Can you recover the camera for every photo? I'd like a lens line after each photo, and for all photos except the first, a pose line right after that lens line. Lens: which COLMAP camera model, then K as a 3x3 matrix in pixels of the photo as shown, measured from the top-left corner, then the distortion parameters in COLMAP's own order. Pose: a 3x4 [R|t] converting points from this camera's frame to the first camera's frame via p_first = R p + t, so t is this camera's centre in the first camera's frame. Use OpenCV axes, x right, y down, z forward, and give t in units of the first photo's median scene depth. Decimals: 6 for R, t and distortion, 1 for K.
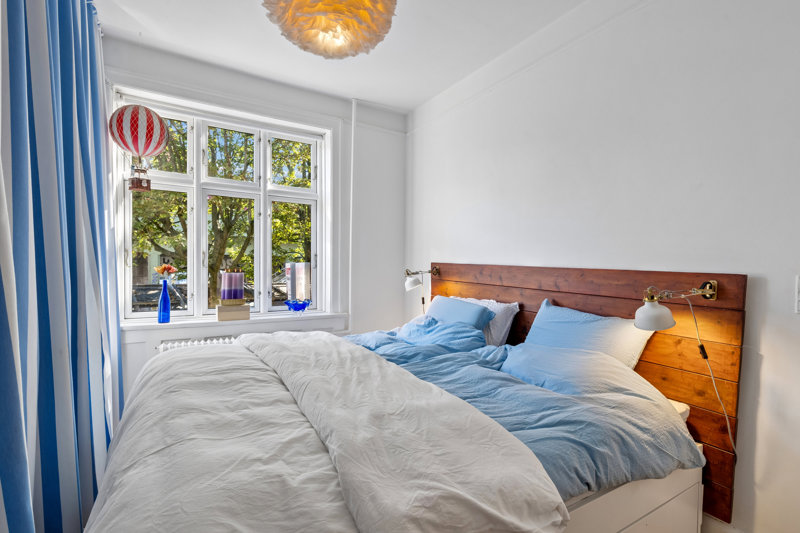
lens RADIAL K [[381.0, 0, 400.0], [0, 381.0, 266.5], [0, 0, 1]] dist [-0.001337, -0.000163]
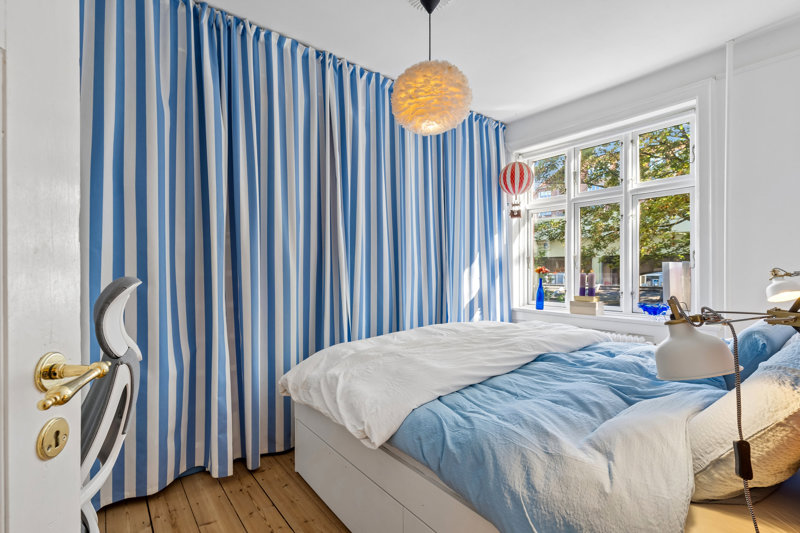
lens RADIAL K [[381.0, 0, 400.0], [0, 381.0, 266.5], [0, 0, 1]] dist [-0.001337, -0.000163]
pose [[0.109825, -0.016237, -0.993818, 0.696204], [0.010557, 0.999829, -0.015168, 0.008257], [0.993895, -0.008826, 0.109978, 0.347561]]
